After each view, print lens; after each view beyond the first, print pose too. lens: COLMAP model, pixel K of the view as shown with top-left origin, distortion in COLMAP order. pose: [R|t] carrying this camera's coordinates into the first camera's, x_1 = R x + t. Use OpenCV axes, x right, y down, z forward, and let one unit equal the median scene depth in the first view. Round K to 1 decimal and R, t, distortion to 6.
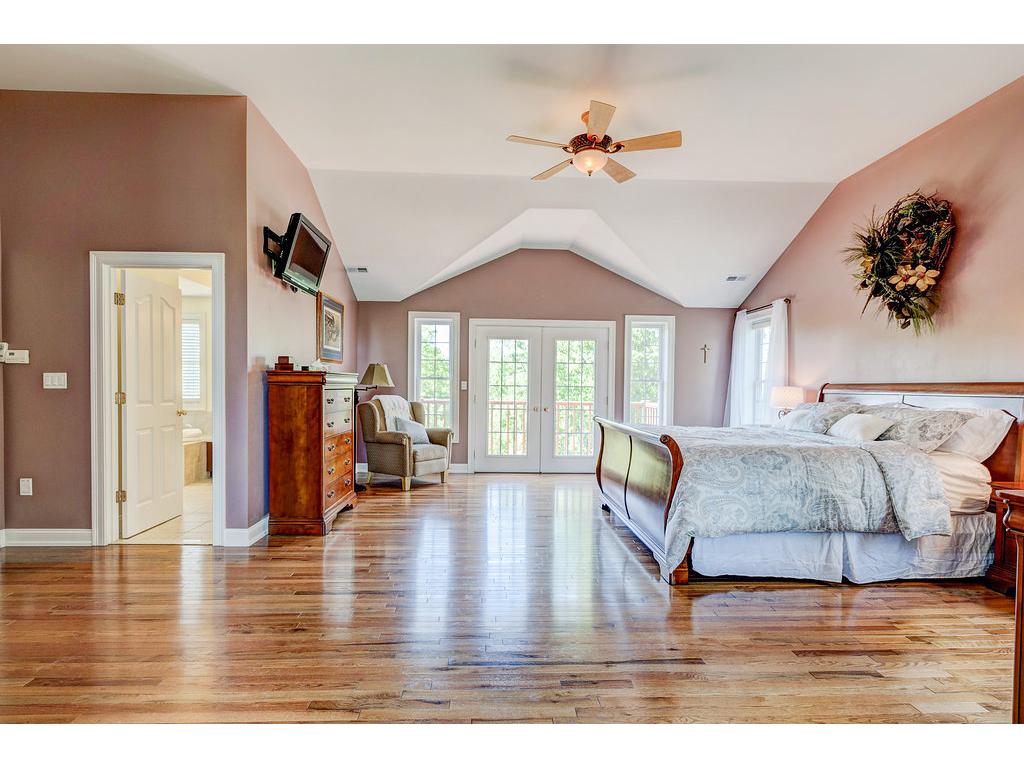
lens RADIAL K [[505.2, 0, 504.6], [0, 505.2, 386.7], [0, 0, 1]] dist [0.001468, -0.001240]
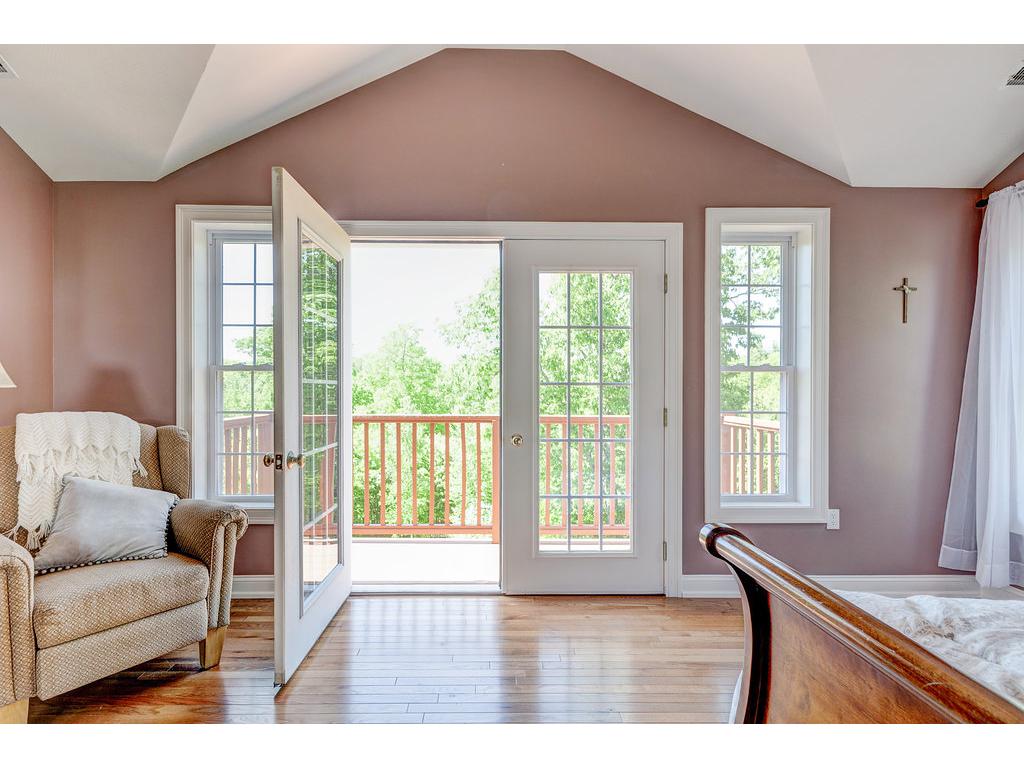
lens RADIAL K [[505.2, 0, 510.3], [0, 505.2, 384.2], [0, 0, 1]] dist [0.001468, -0.001240]
pose [[0.999693, -0.008151, -0.023392, 0.096786], [0.008494, 0.999858, 0.014582, -0.007246], [0.023270, -0.014776, 0.999620, 0.635181]]
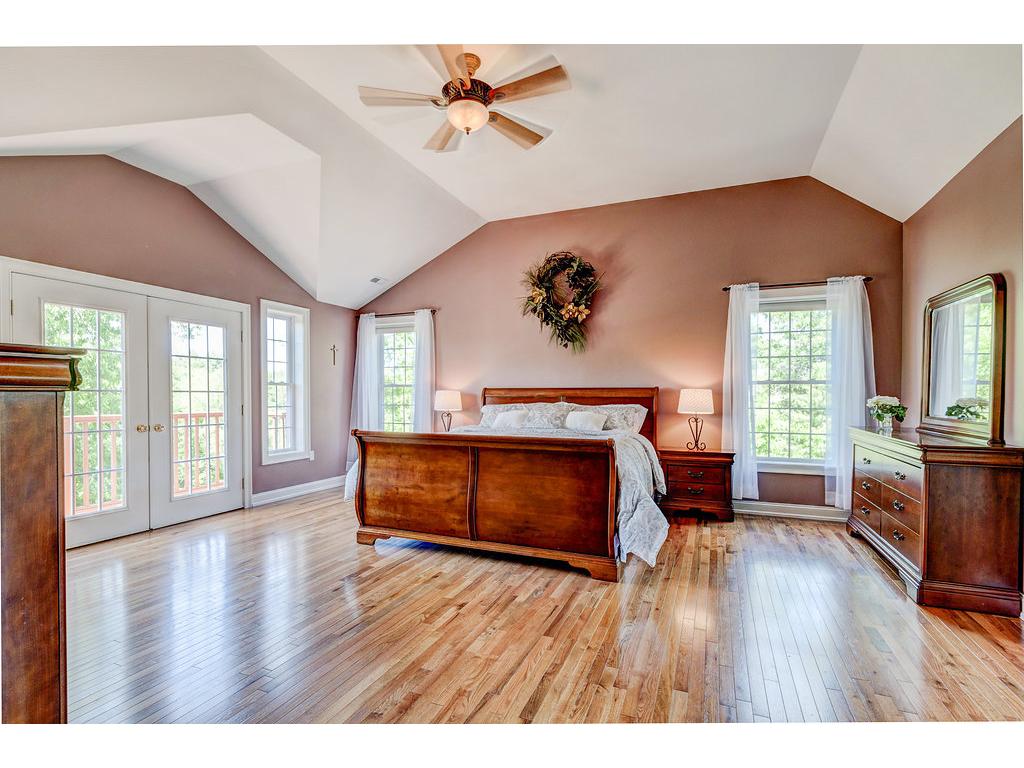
lens RADIAL K [[505.2, 0, 504.3], [0, 505.2, 394.3], [0, 0, 1]] dist [0.001468, -0.001240]
pose [[0.416084, -0.010619, 0.909264, -0.334876], [0.002605, 0.999942, 0.010486, -0.002973], [-0.909322, -0.001994, 0.416088, 0.368622]]
